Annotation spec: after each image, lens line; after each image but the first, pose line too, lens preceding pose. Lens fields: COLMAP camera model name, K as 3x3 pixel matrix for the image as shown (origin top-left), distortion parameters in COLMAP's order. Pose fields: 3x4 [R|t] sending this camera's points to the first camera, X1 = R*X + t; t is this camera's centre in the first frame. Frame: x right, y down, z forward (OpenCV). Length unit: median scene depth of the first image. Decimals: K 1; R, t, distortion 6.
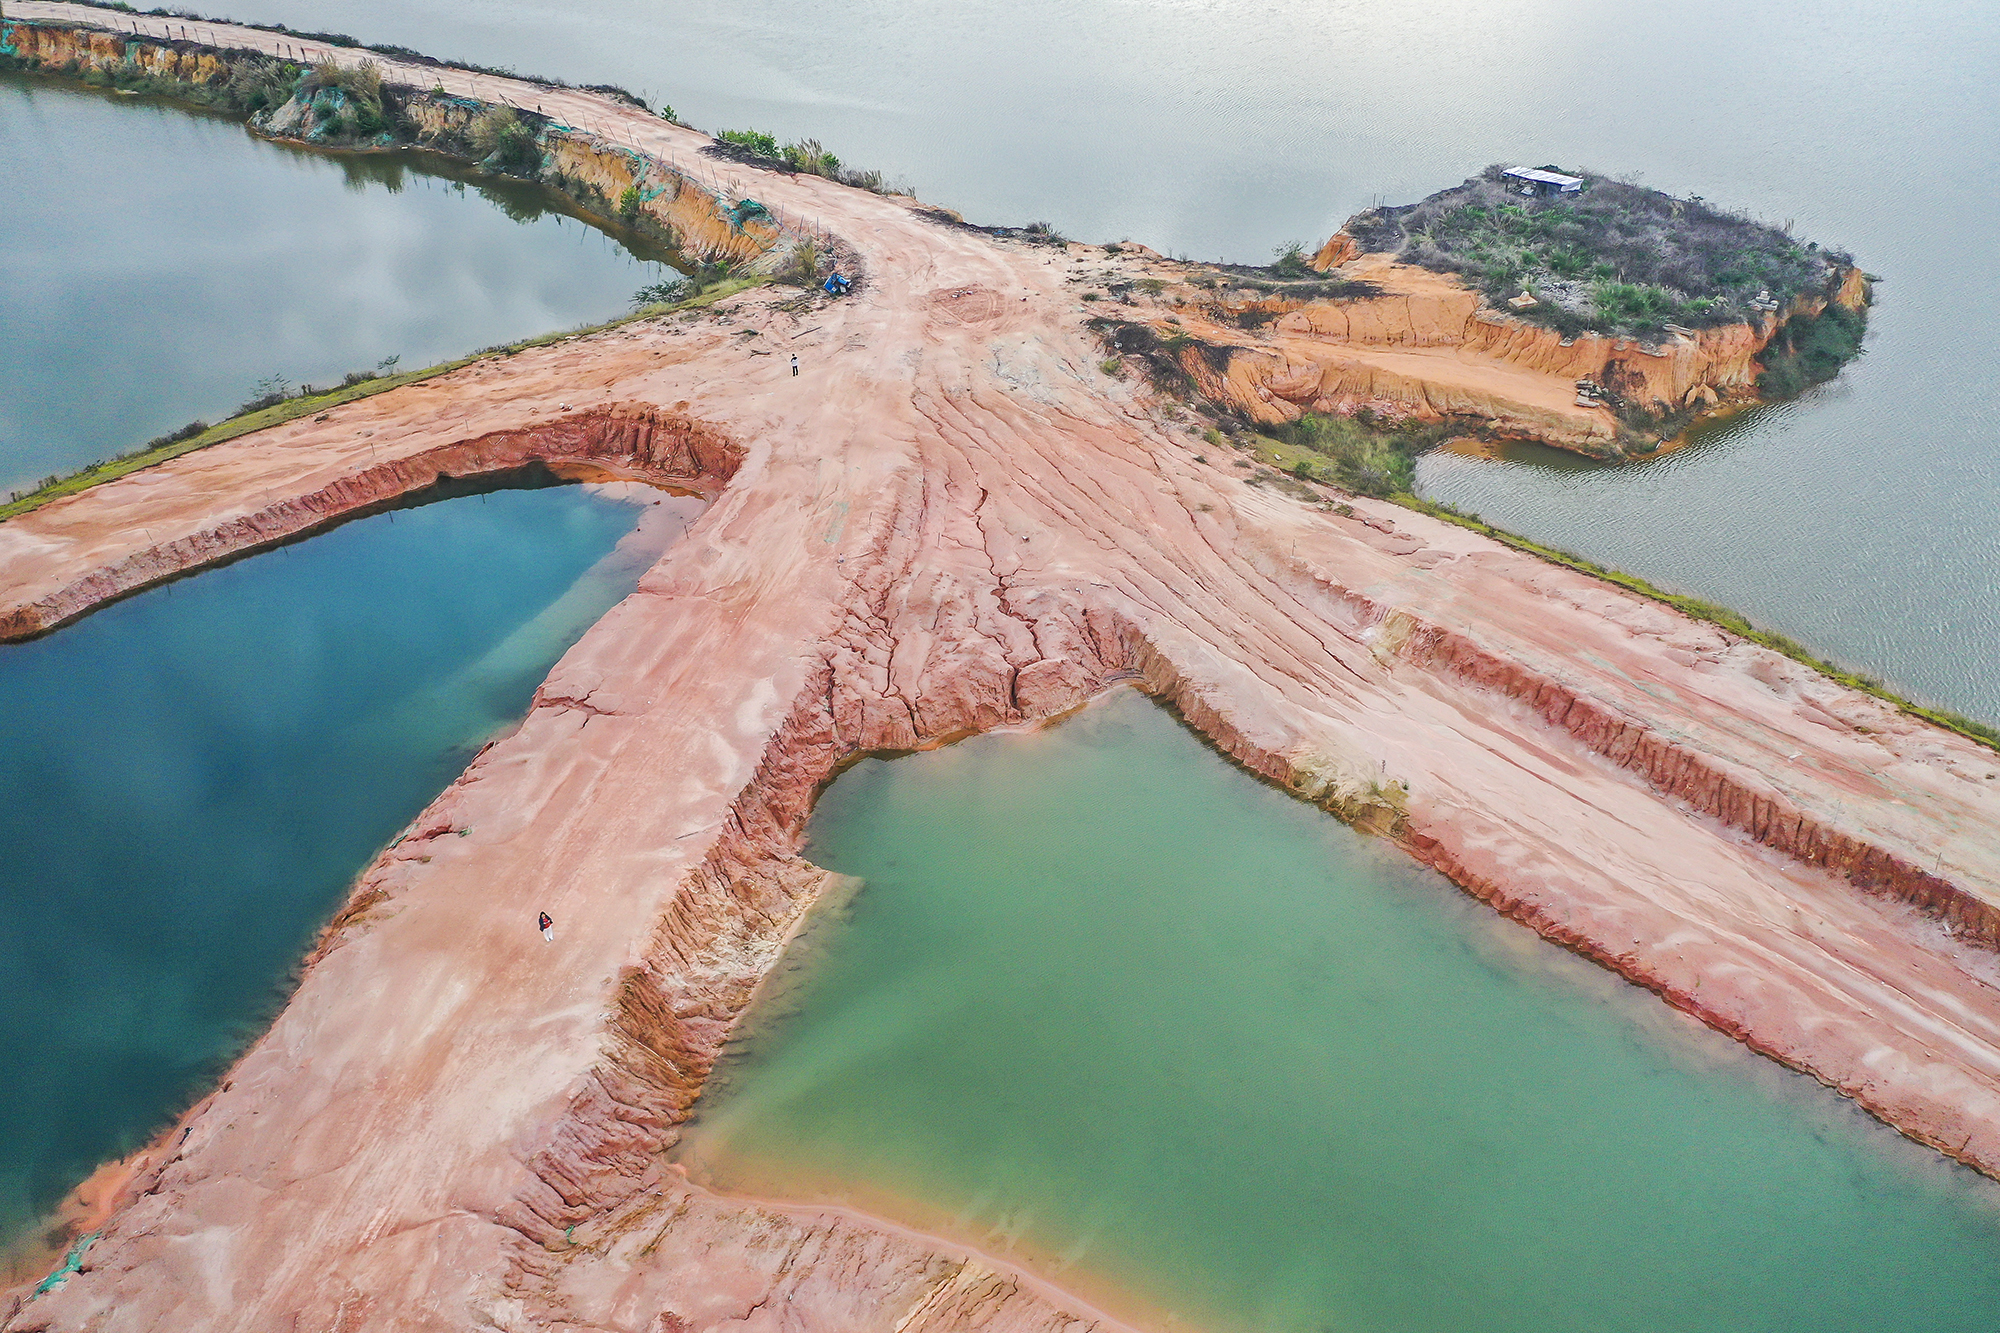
lens RADIAL K [[1574.8, 0, 1001.9], [0, 1574.8, 672.1], [0, 0, 1]] dist [0.001494, 0.003664]
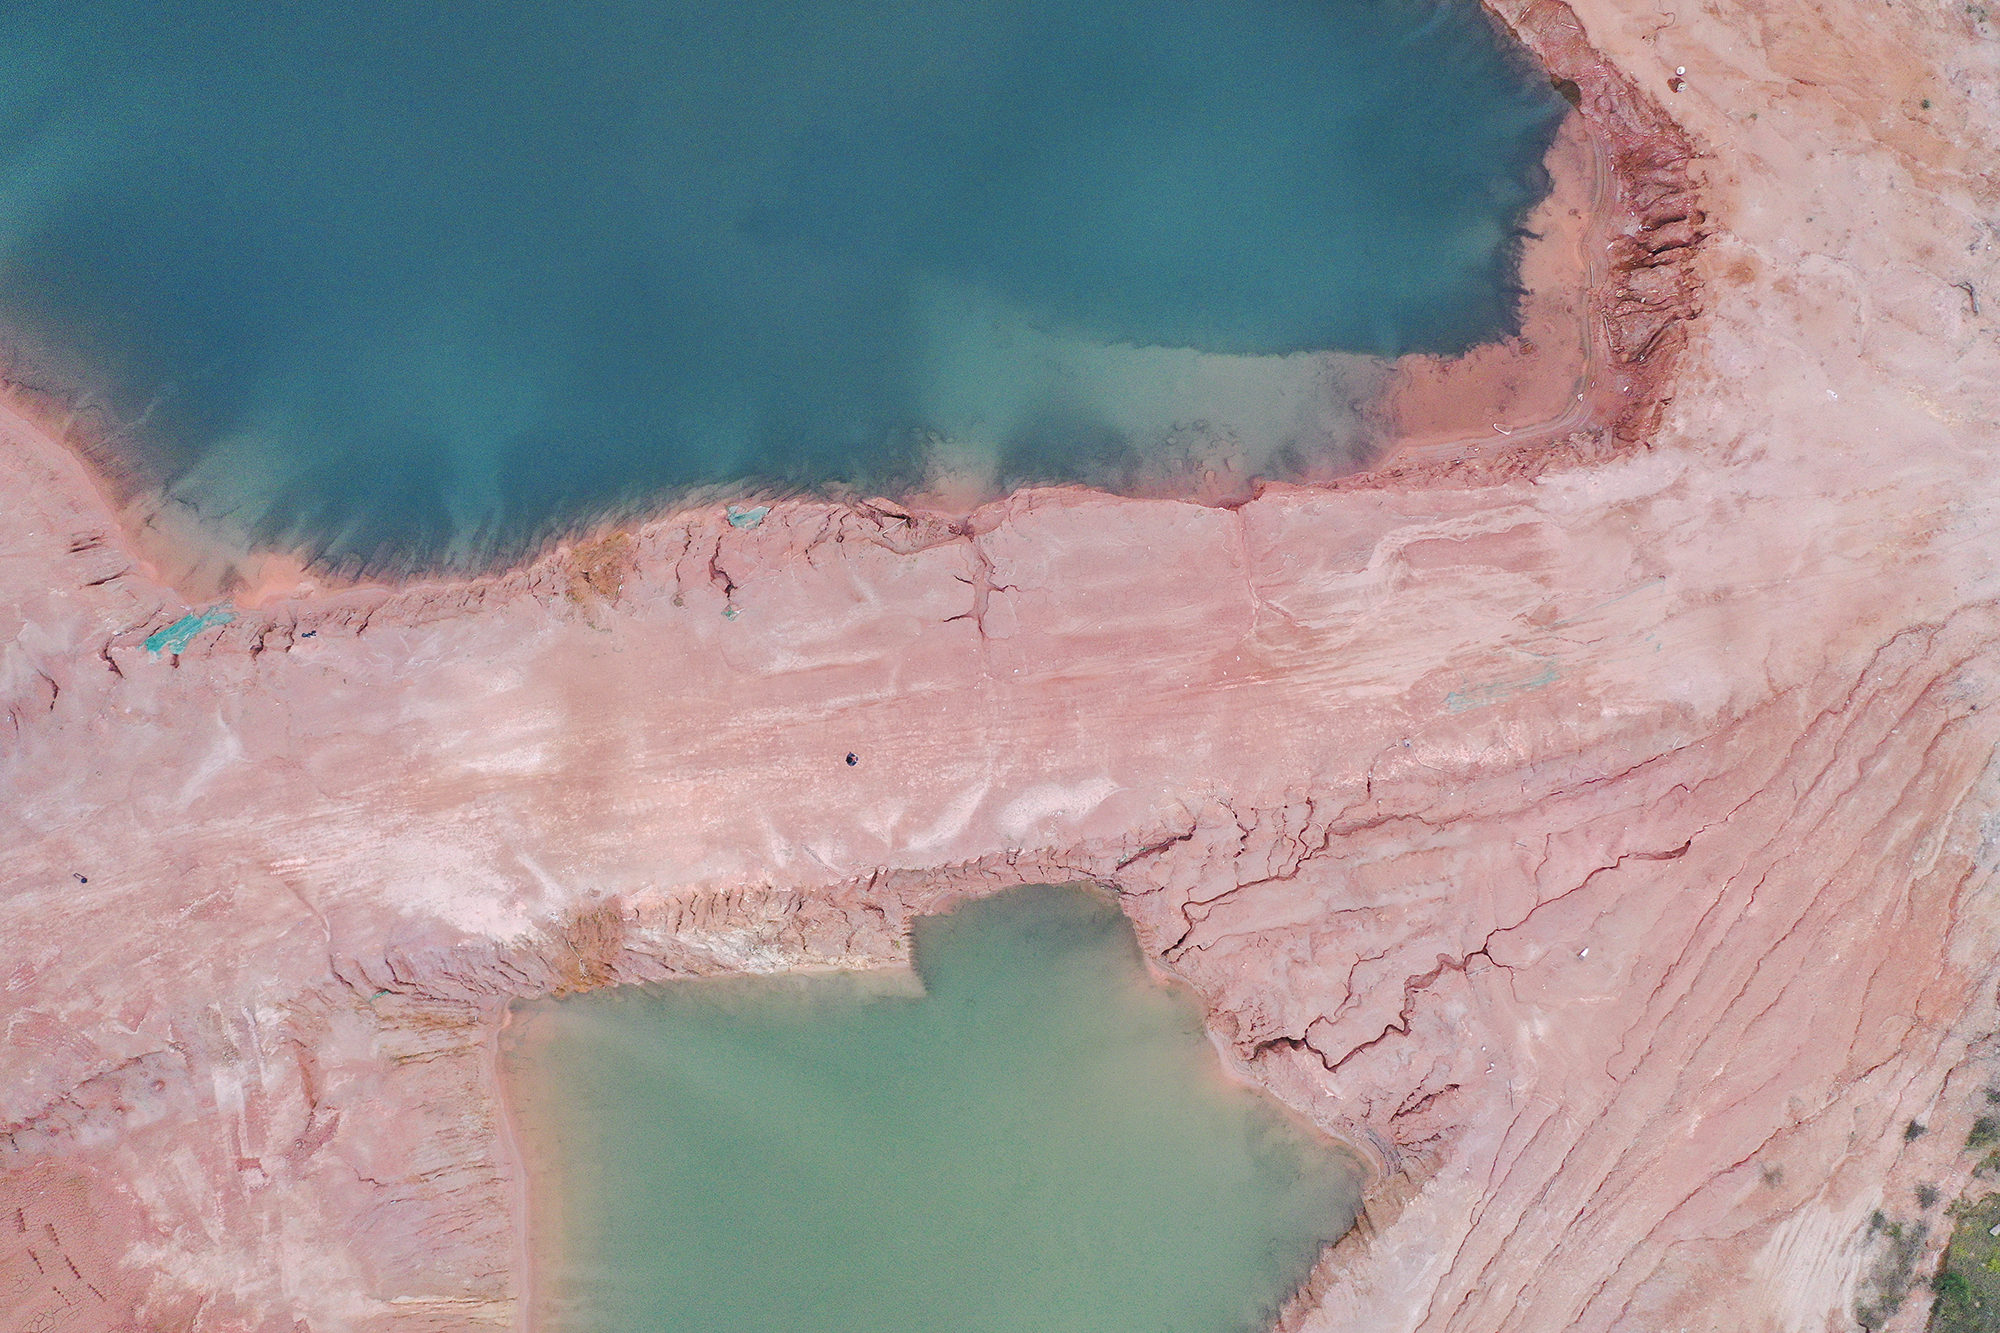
lens RADIAL K [[1574.8, 0, 1001.9], [0, 1574.8, 672.1], [0, 0, 1]] dist [0.001494, 0.003664]
pose [[0.380550, 0.924758, -0.002083, -0.239122], [-0.516862, 0.214563, 0.828744, -0.678820], [0.766834, -0.314302, 0.559624, 0.583066]]
